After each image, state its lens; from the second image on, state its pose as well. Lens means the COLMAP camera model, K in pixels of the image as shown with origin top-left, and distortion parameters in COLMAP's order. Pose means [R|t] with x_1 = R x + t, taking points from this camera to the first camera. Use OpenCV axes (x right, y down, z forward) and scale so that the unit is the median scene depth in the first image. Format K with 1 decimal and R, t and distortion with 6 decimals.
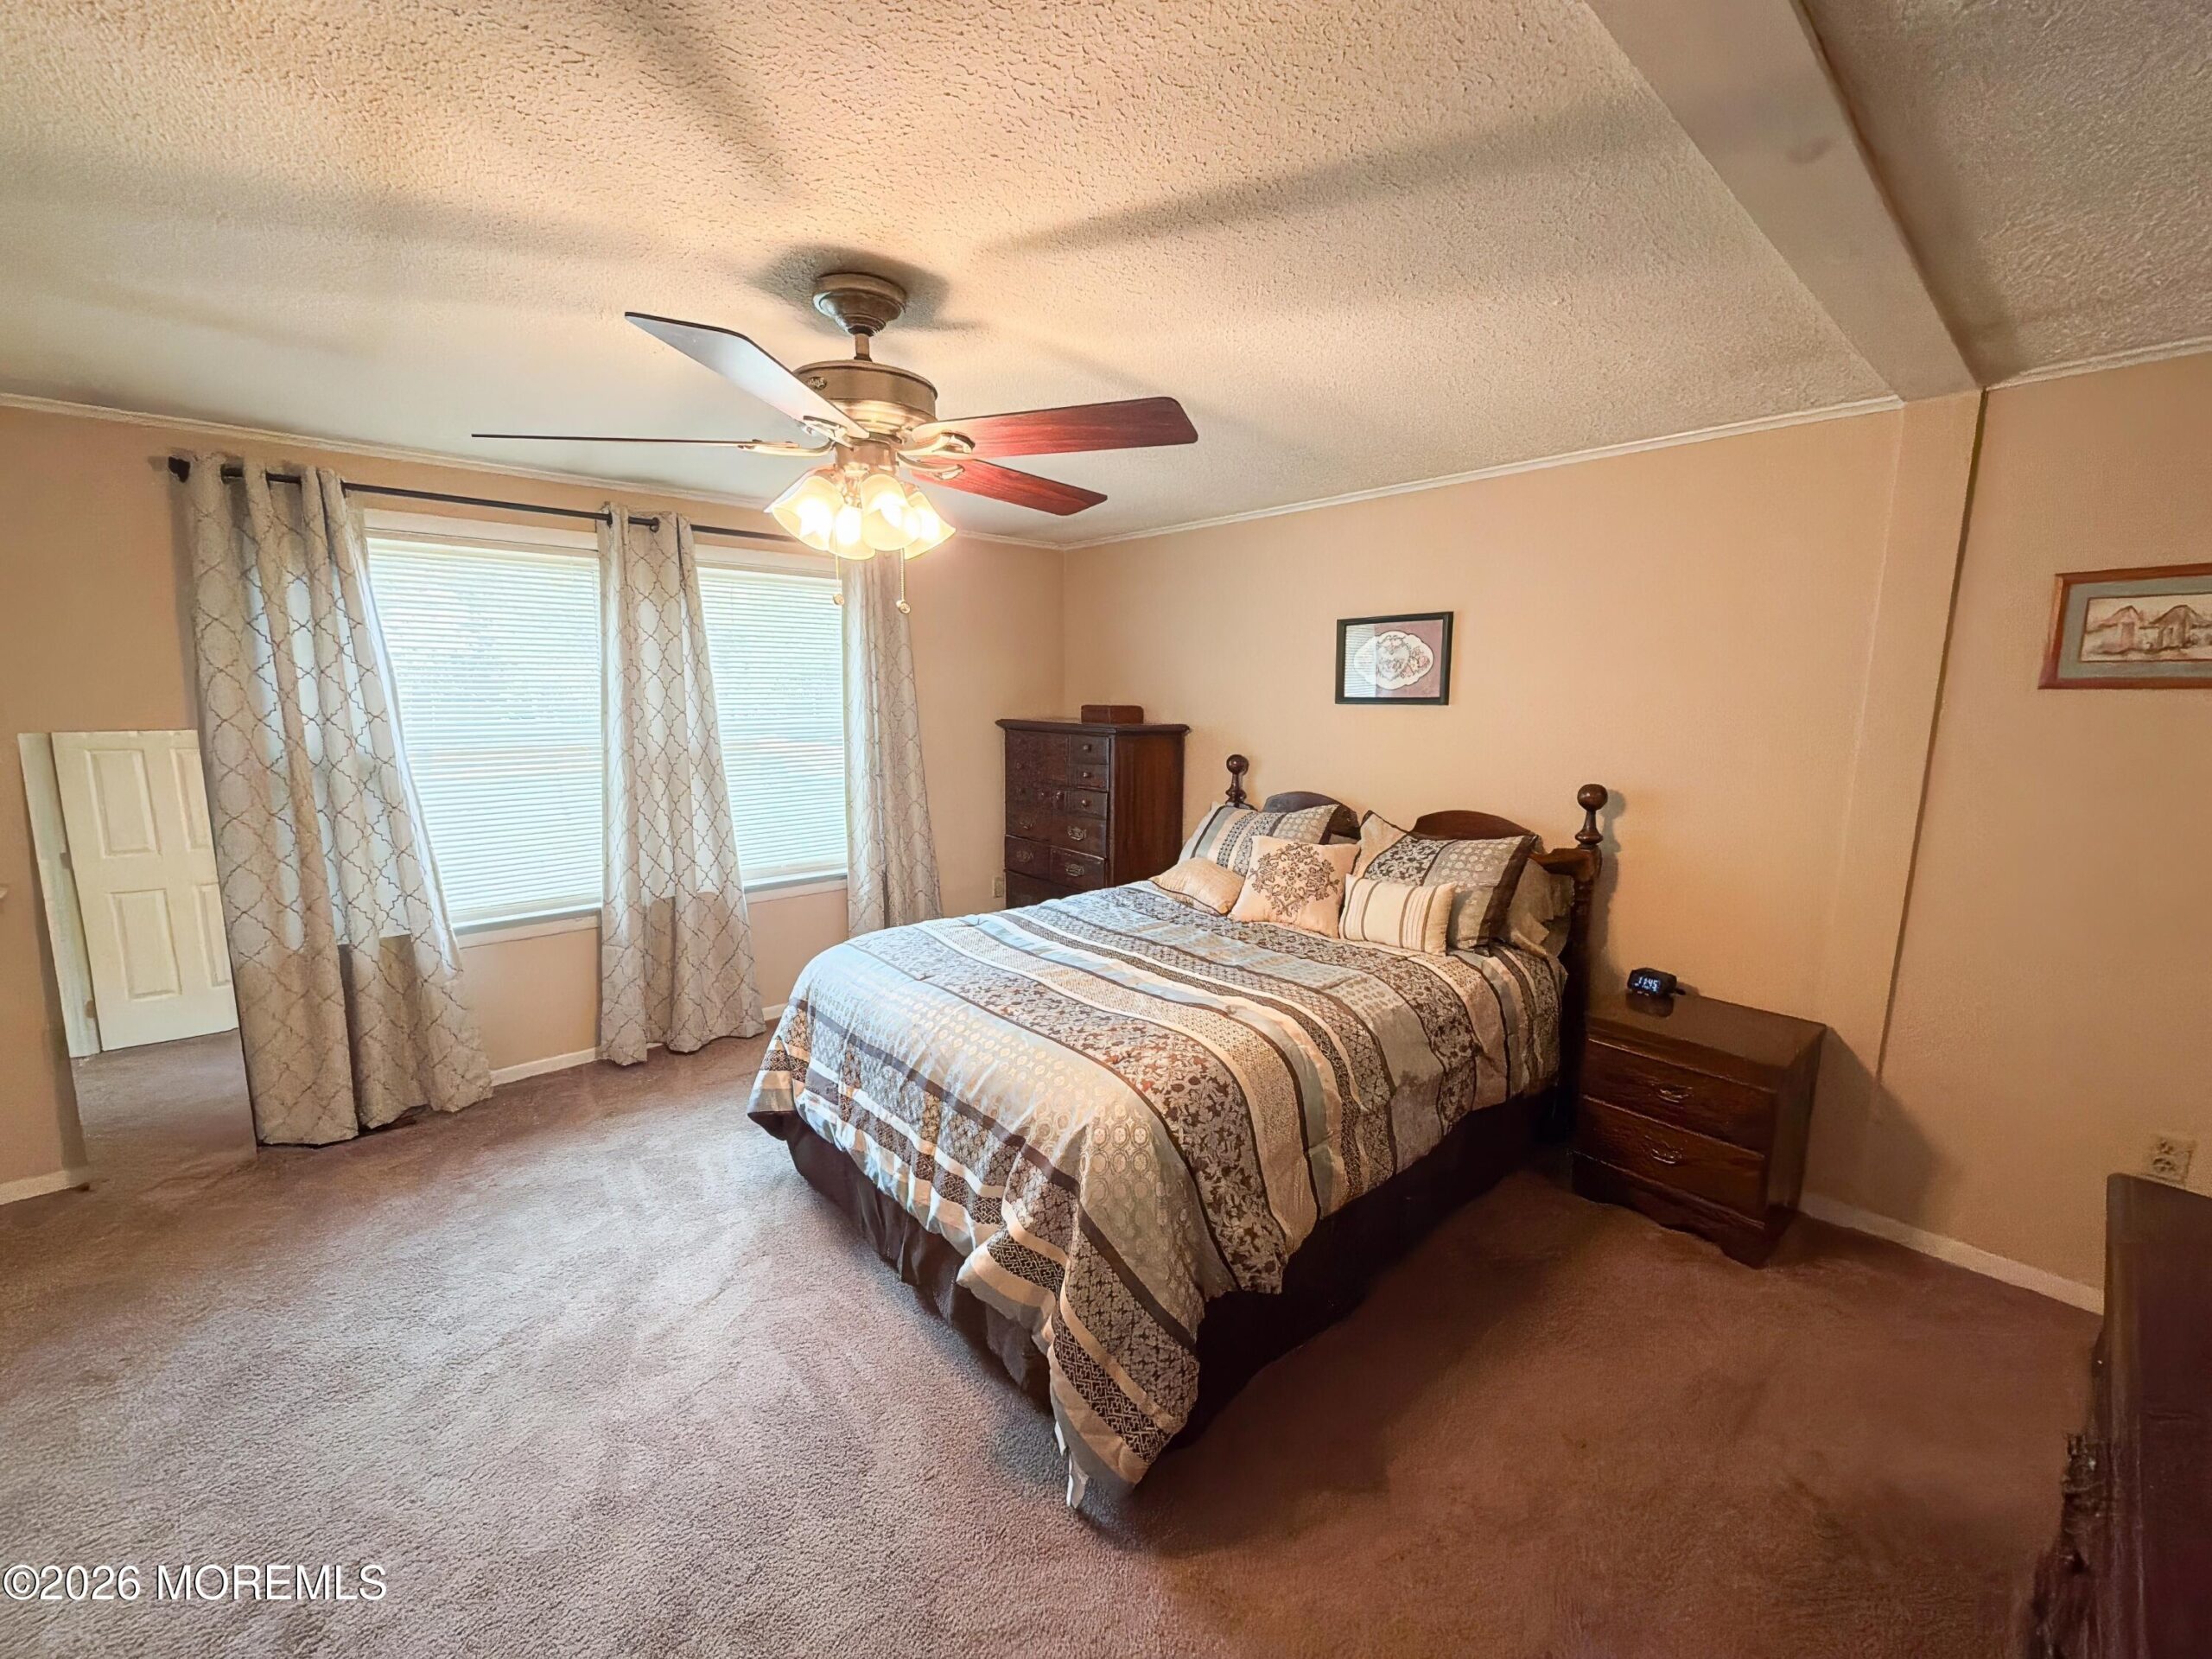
lens RADIAL K [[883.5, 0, 1105.3], [0, 883.5, 826.1], [0, 0, 1]] dist [-0.001282, -0.000003]
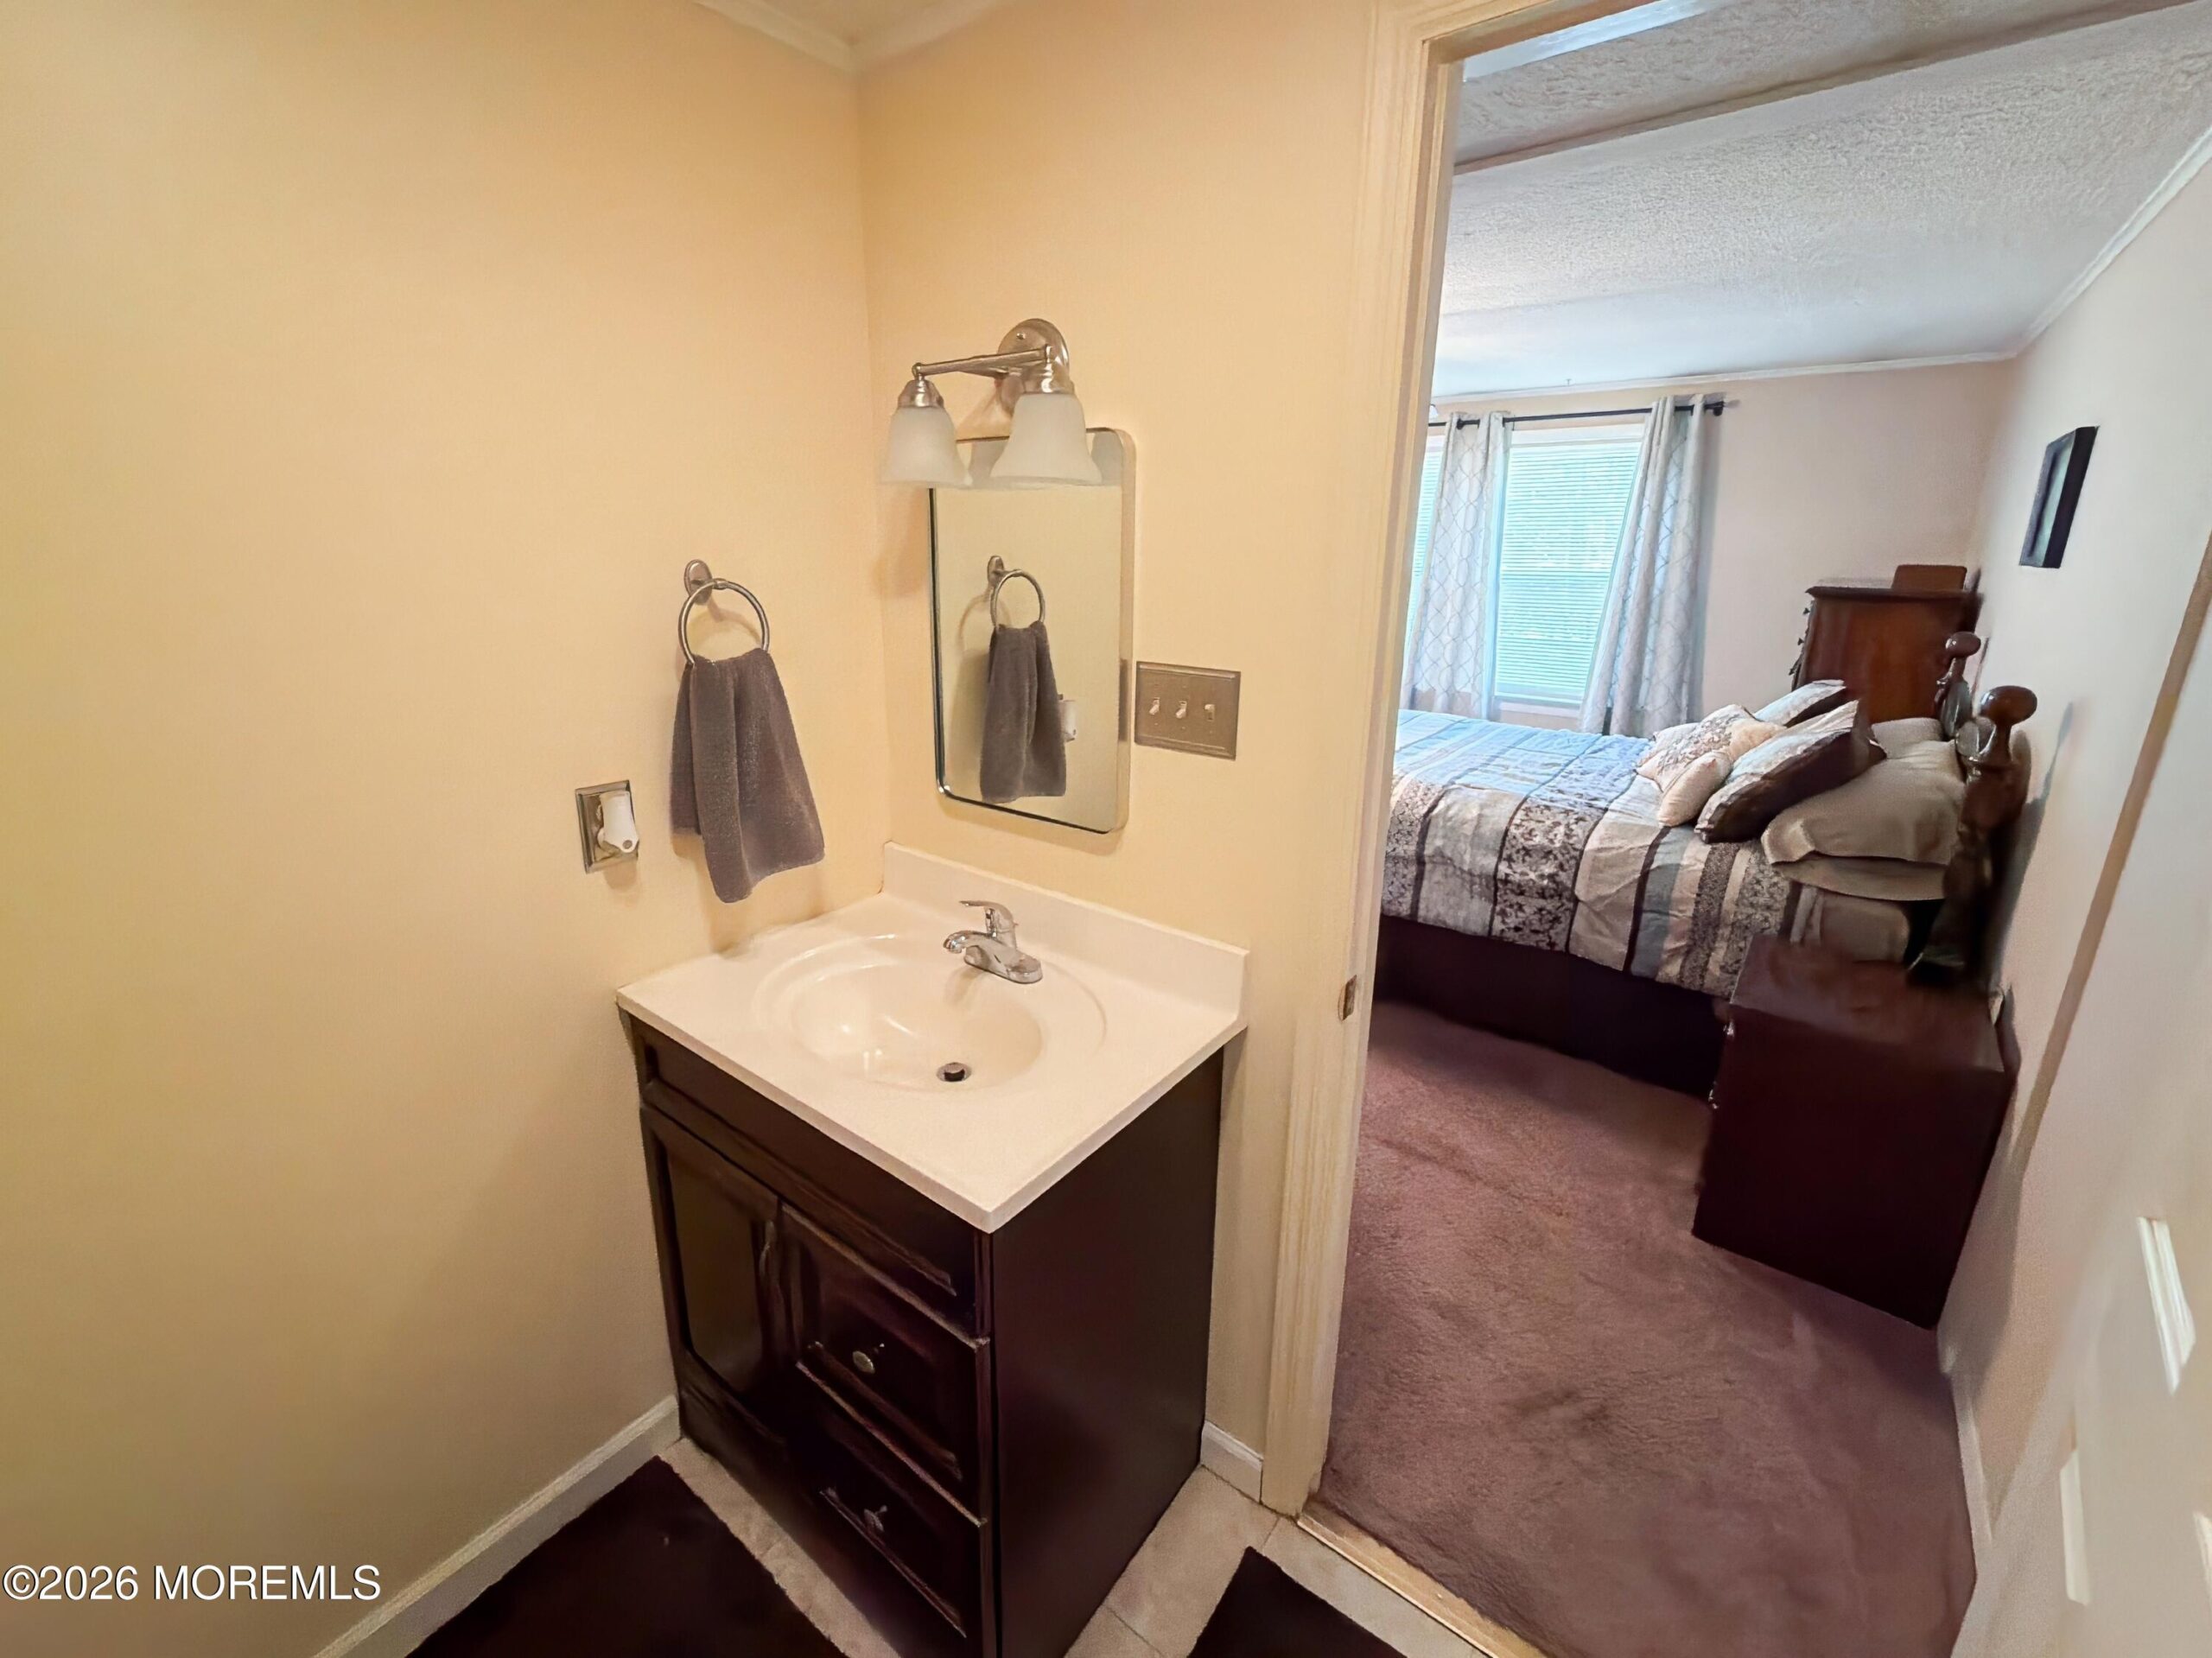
lens RADIAL K [[883.5, 0, 1105.3], [0, 883.5, 825.6], [0, 0, 1]] dist [-0.001282, -0.000003]
pose [[0.202146, 0.298232, -0.932842, 1.058088], [-0.155670, 0.950181, 0.270042, -0.017834], [0.966904, 0.090627, 0.238501, 0.164602]]
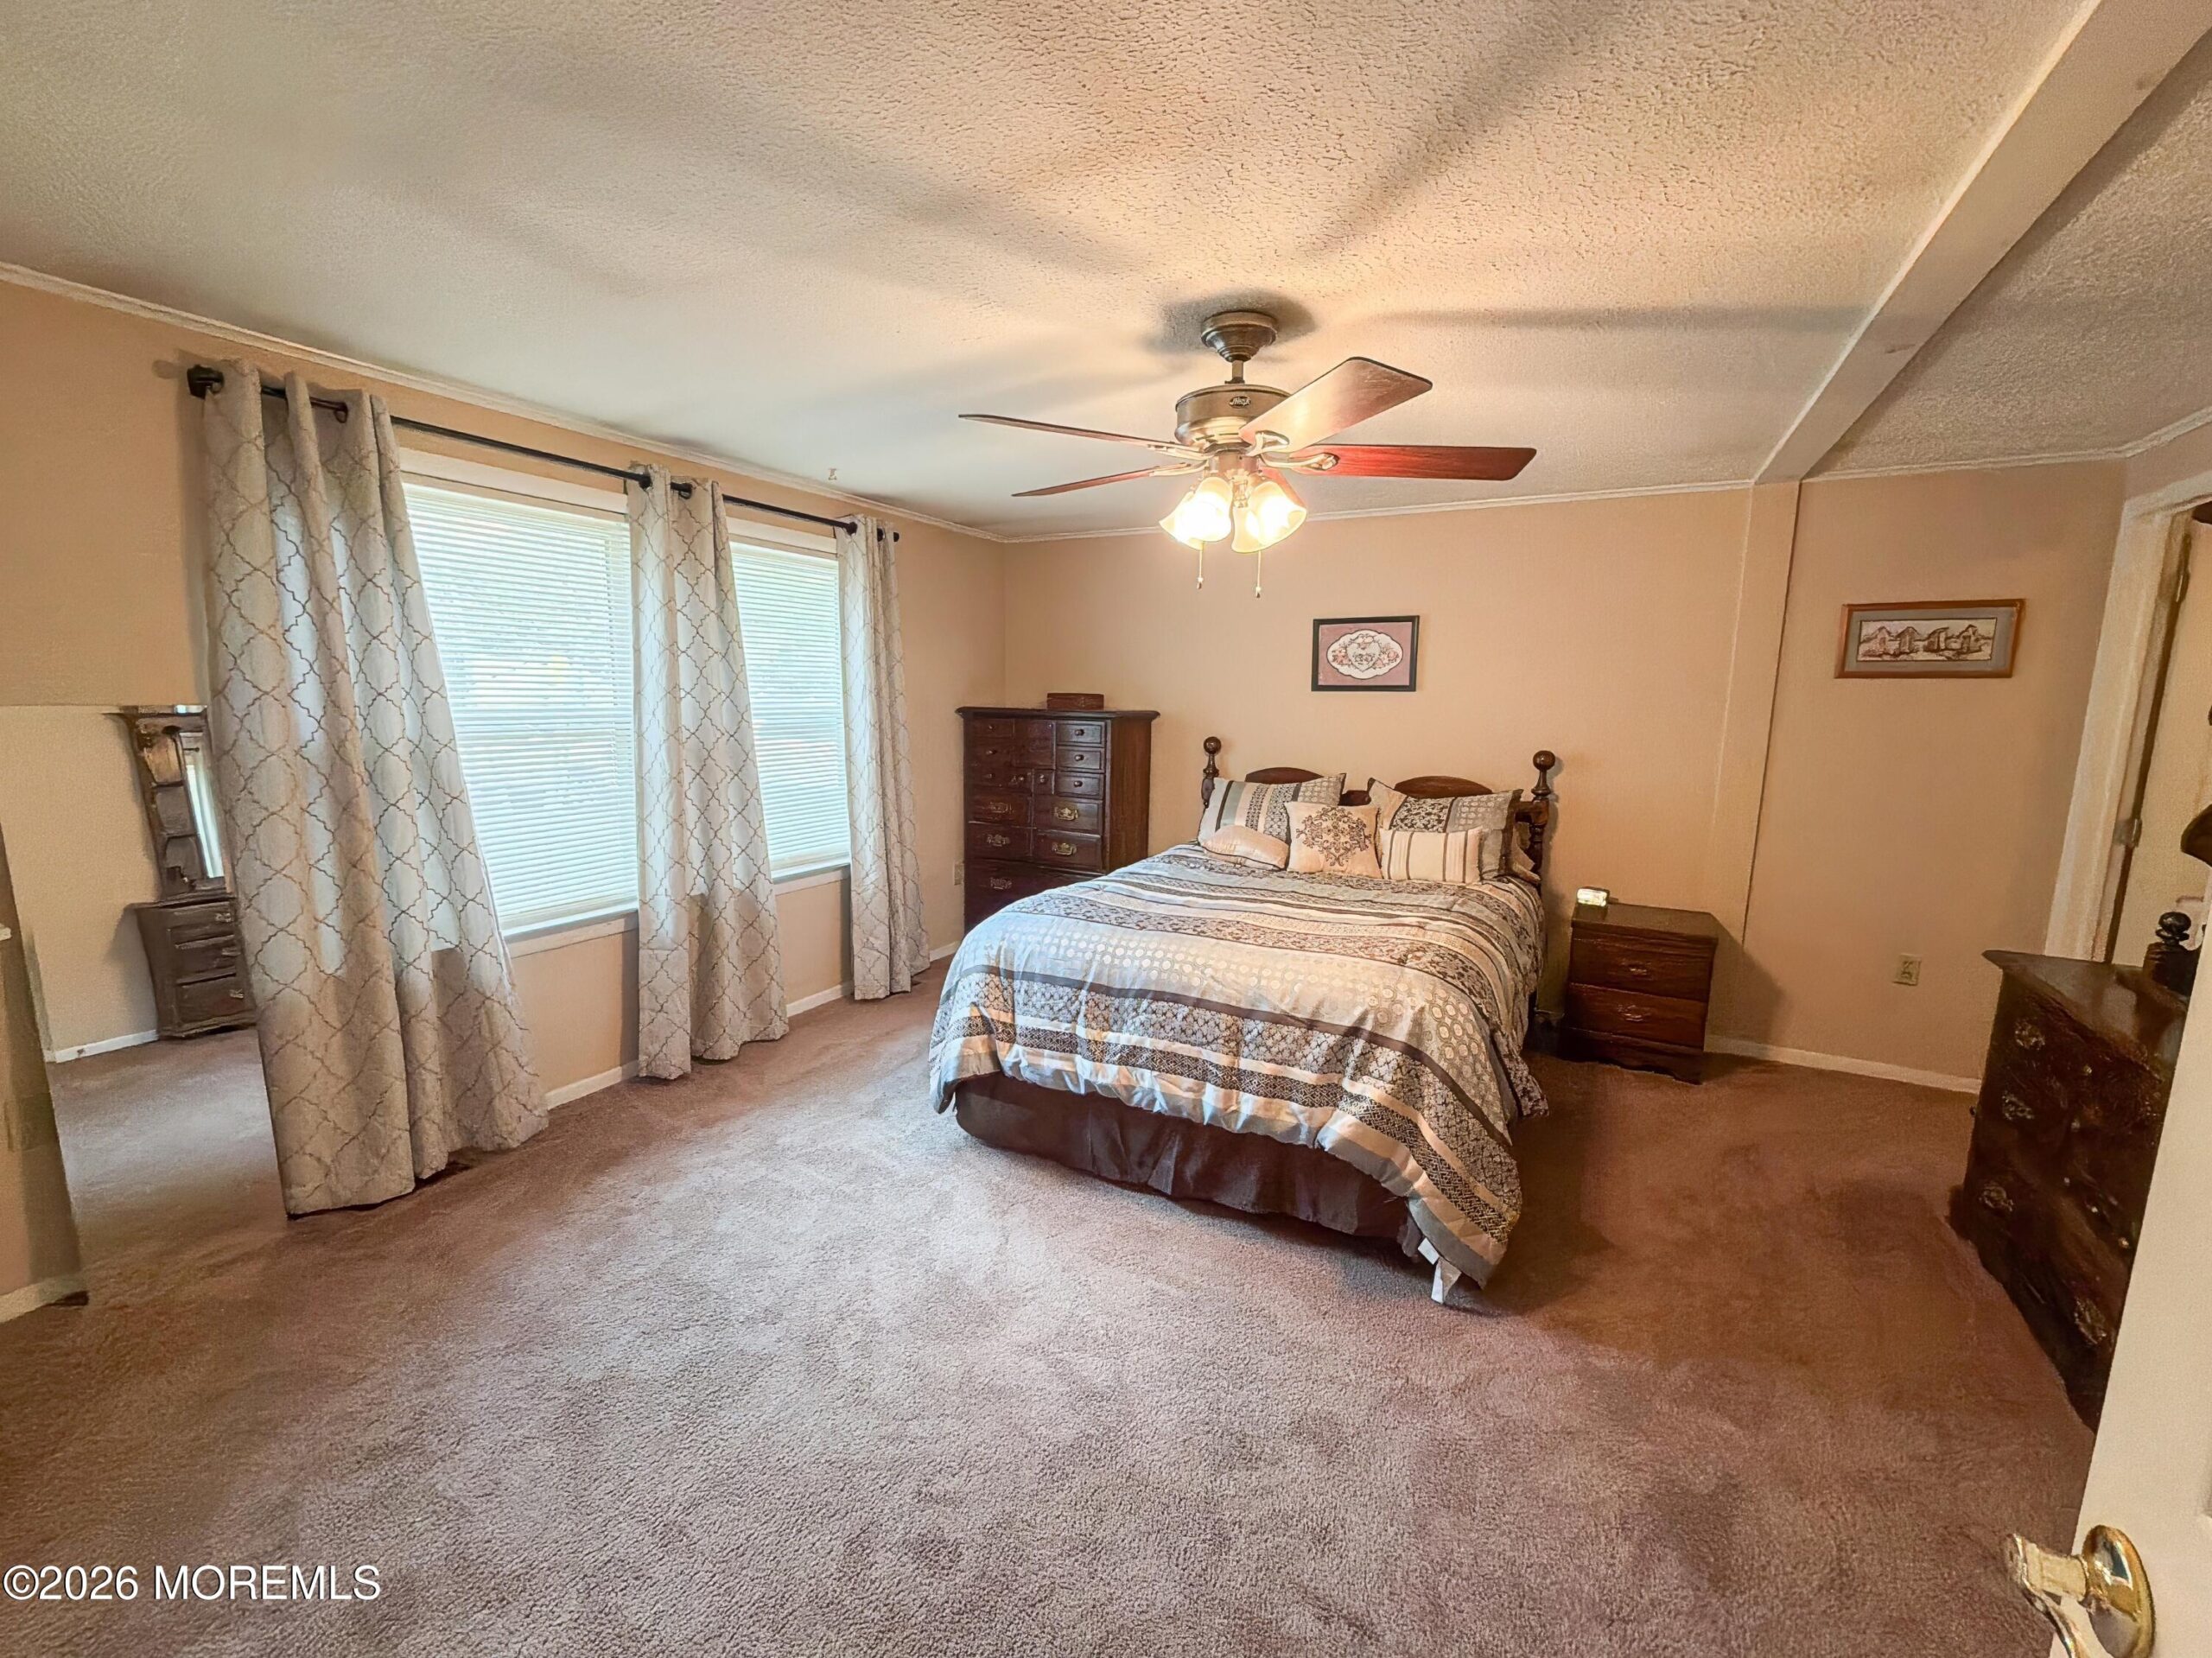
lens RADIAL K [[907.1, 0, 1105.3], [0, 907.1, 825.6], [0, 0, 1]] dist [-0.001752, -0.000340]
pose [[0.940355, -0.041904, 0.337603, -0.515345], [0.044111, 0.999026, 0.001137, 0.033191], [-0.337322, 0.013823, 0.941288, -0.045411]]
